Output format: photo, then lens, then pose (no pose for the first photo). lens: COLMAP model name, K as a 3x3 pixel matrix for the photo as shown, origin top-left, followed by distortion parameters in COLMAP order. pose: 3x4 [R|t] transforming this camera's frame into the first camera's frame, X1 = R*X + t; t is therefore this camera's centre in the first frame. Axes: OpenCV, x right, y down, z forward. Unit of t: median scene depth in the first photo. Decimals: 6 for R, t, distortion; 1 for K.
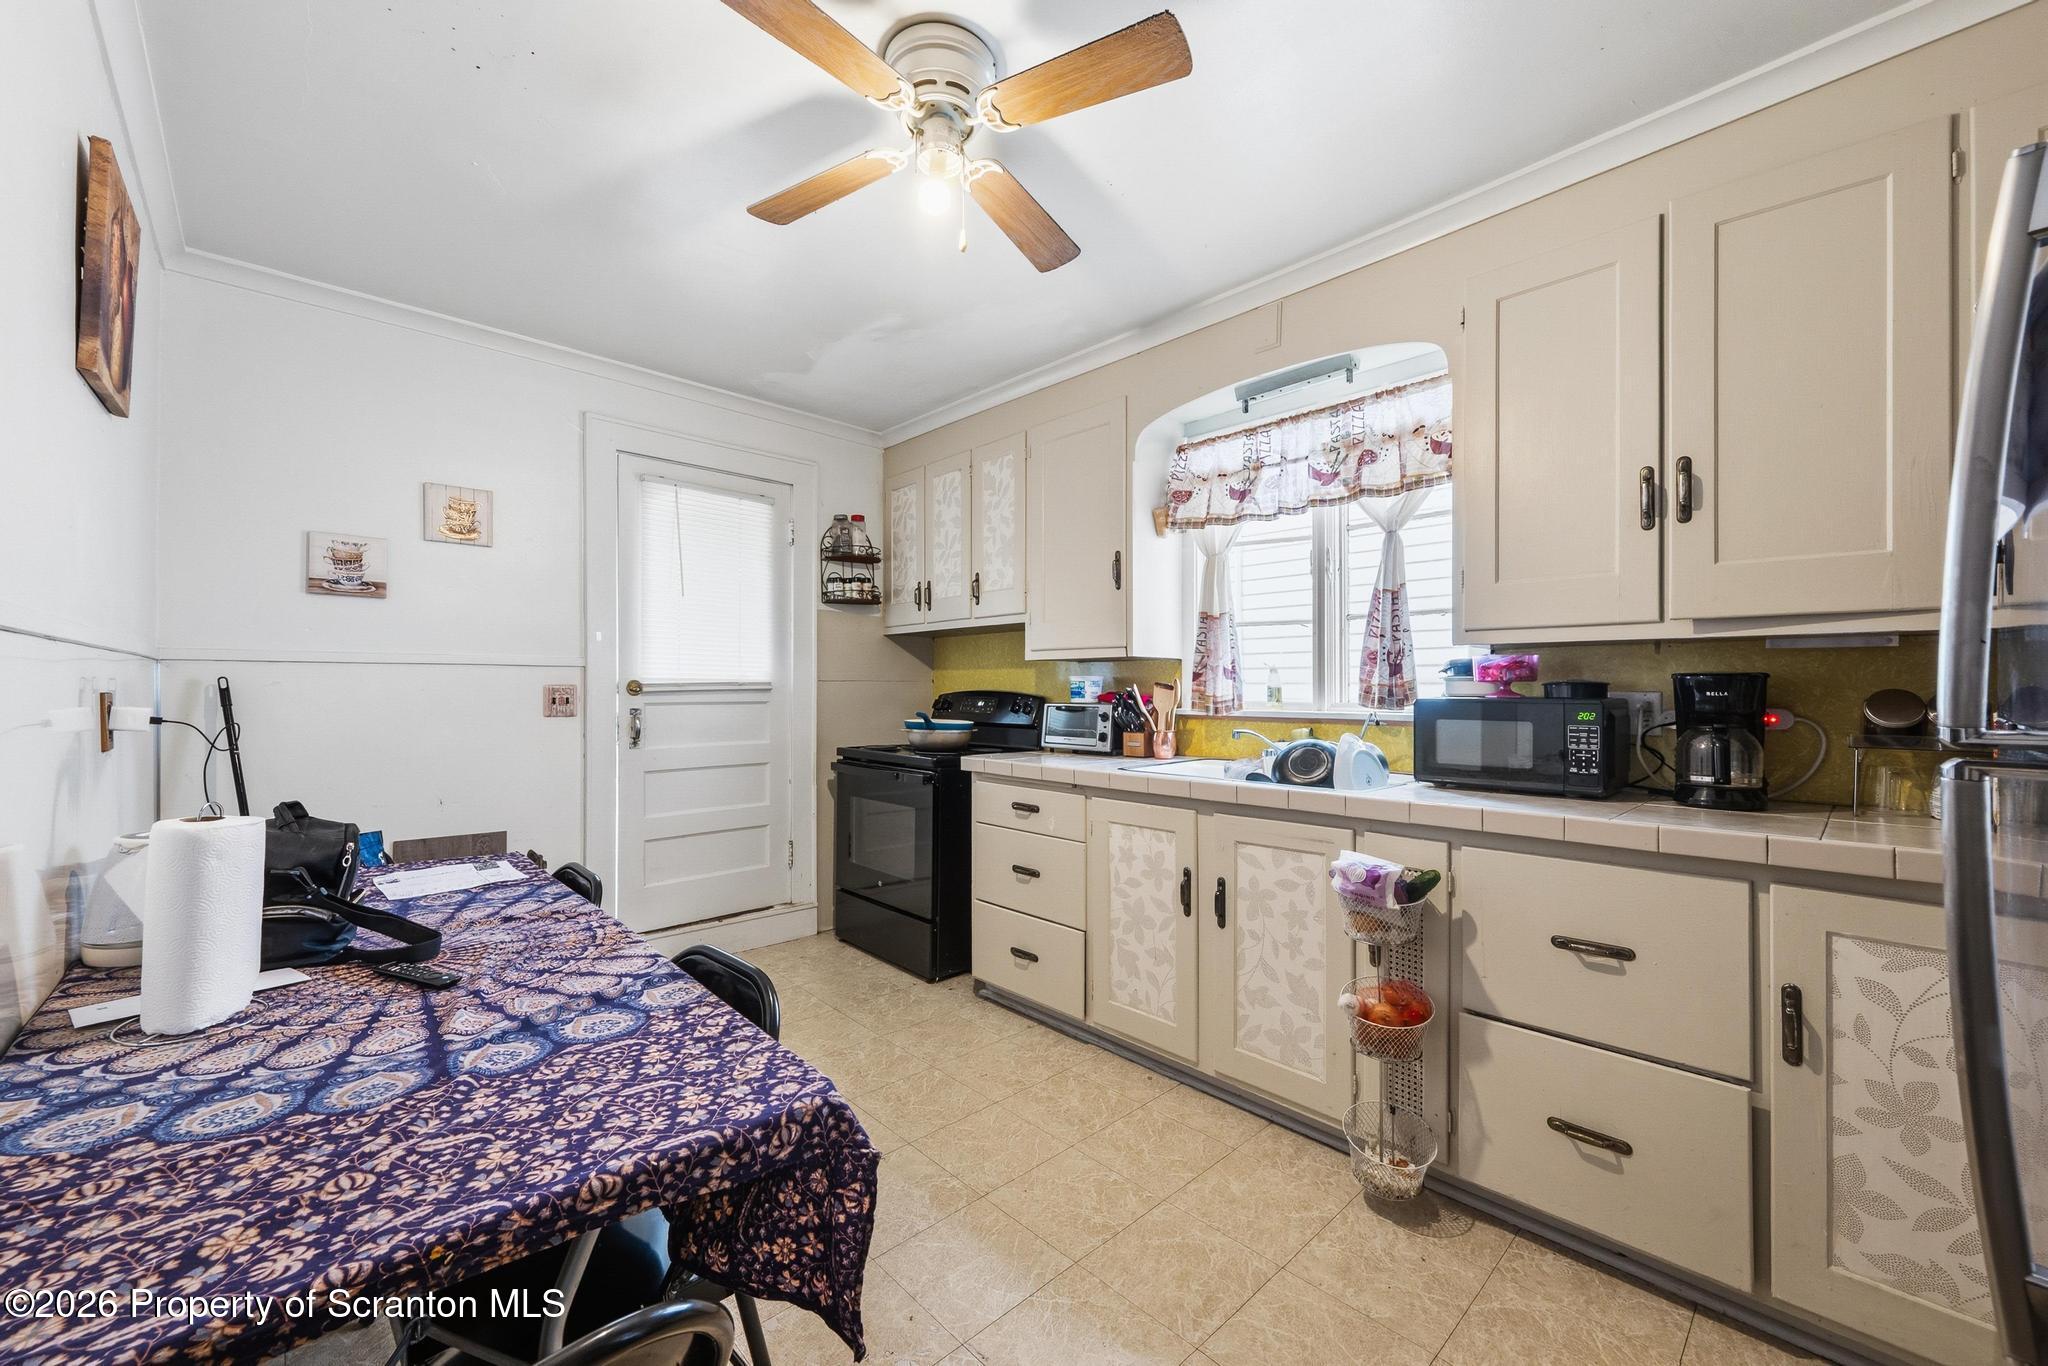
lens RADIAL K [[818.2, 0, 1025.8], [0, 818.2, 685.5], [0, 0, 1]] dist [0.000211, -0.000397]
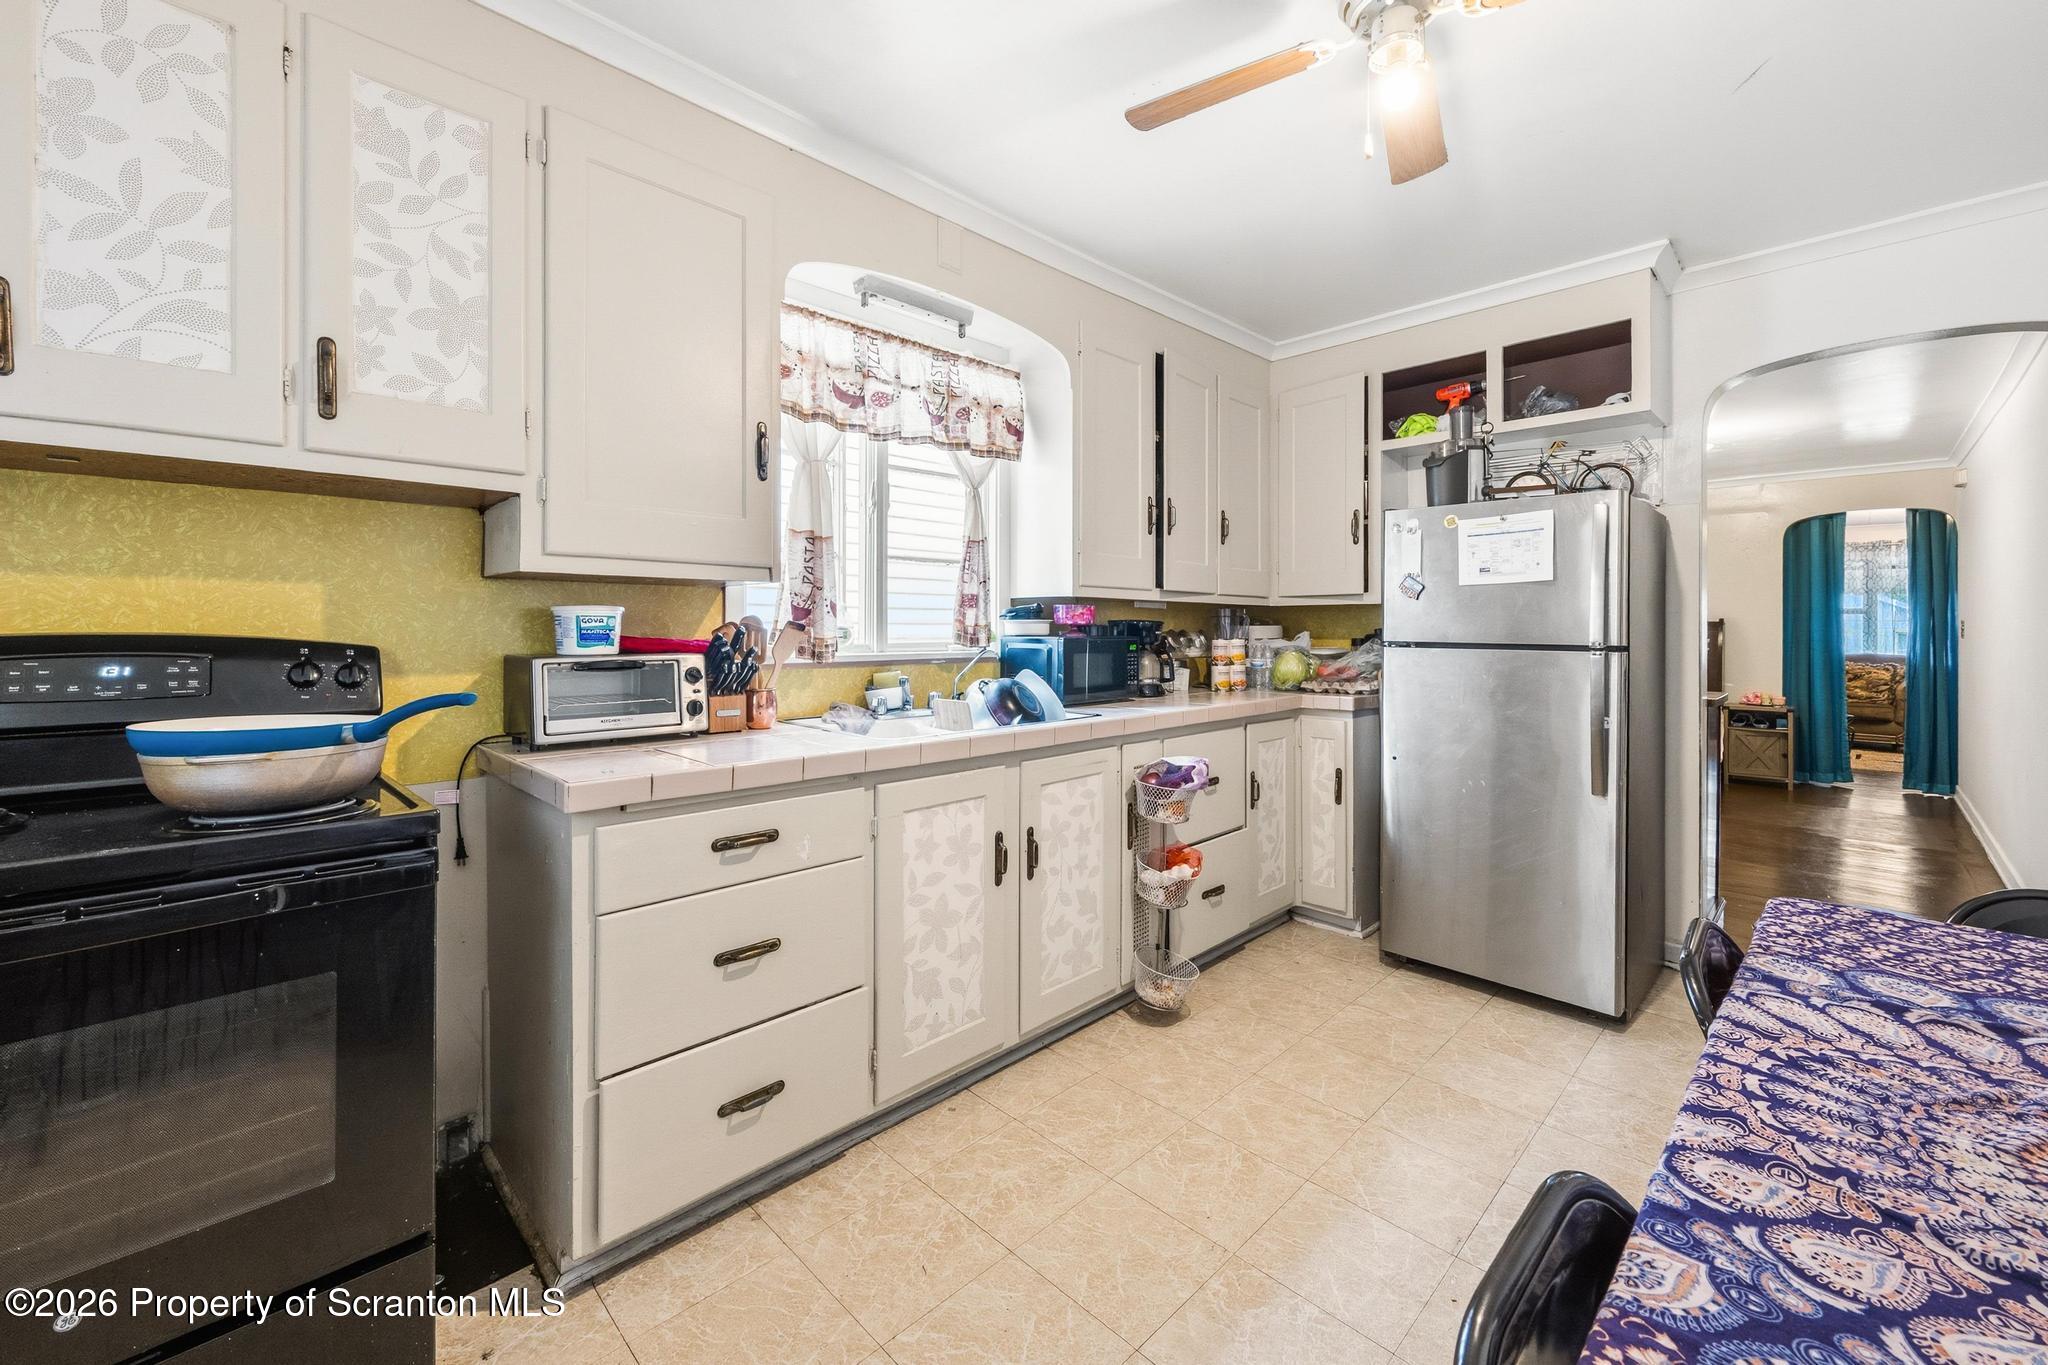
lens RADIAL K [[818.2, 0, 1040.1], [0, 818.2, 628.7], [0, 0, 1]] dist [0.000211, -0.000397]
pose [[-0.037809, -0.001638, 0.999284, -0.636447], [-0.006294, 0.999979, 0.001401, 0.000795], [-0.999265, -0.006237, -0.037819, 0.908318]]
